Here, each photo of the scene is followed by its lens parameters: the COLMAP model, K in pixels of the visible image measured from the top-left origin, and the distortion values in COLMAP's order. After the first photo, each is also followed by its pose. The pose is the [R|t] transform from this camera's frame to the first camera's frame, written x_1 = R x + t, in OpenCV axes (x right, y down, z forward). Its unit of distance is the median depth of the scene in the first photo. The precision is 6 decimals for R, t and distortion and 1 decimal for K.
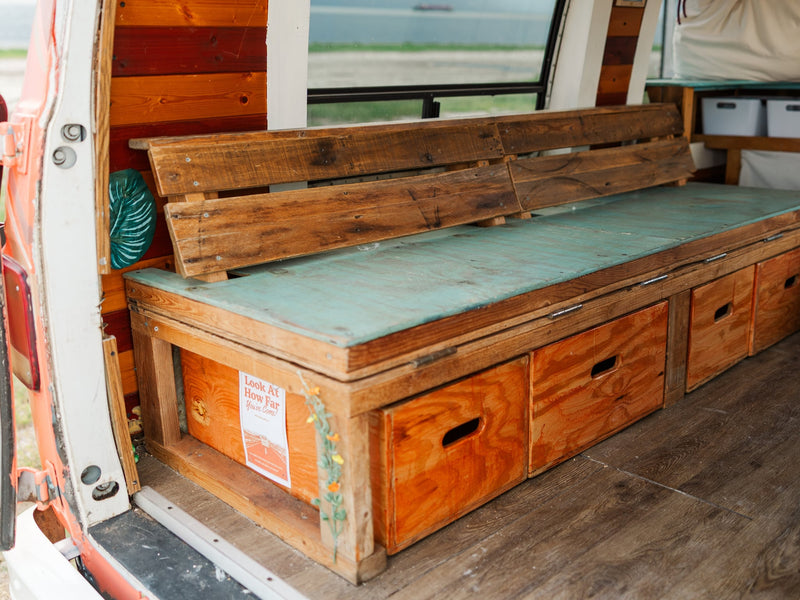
lens RADIAL K [[833.6, 0, 424.2], [0, 833.6, 286.0], [0, 0, 1]] dist [-0.011082, 0.000000]
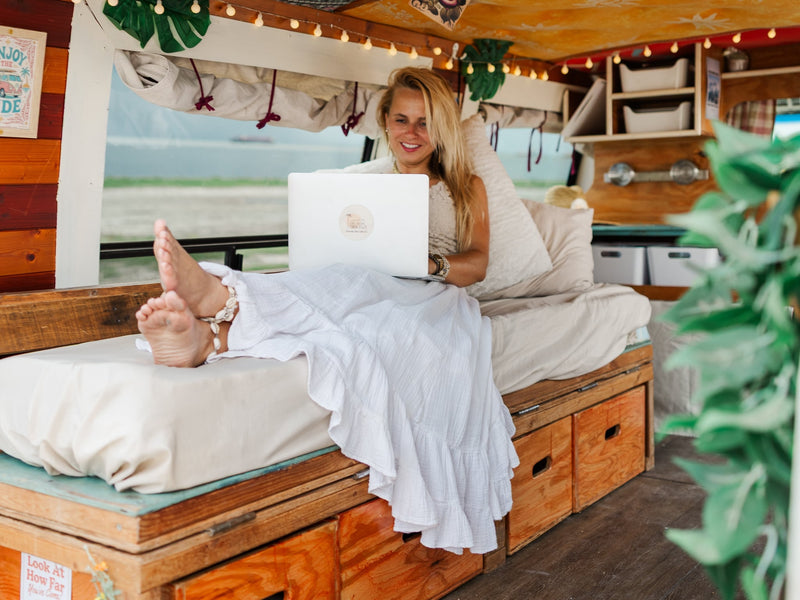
lens RADIAL K [[953.2, 0, 390.7], [0, 953.2, 254.7], [0, 0, 1]] dist [-0.005061, 0.000000]
pose [[0.986833, -0.006260, 0.161622, 0.014329], [0.038889, 0.979121, -0.199526, 0.006355], [-0.156999, 0.203184, 0.966472, -0.126096]]
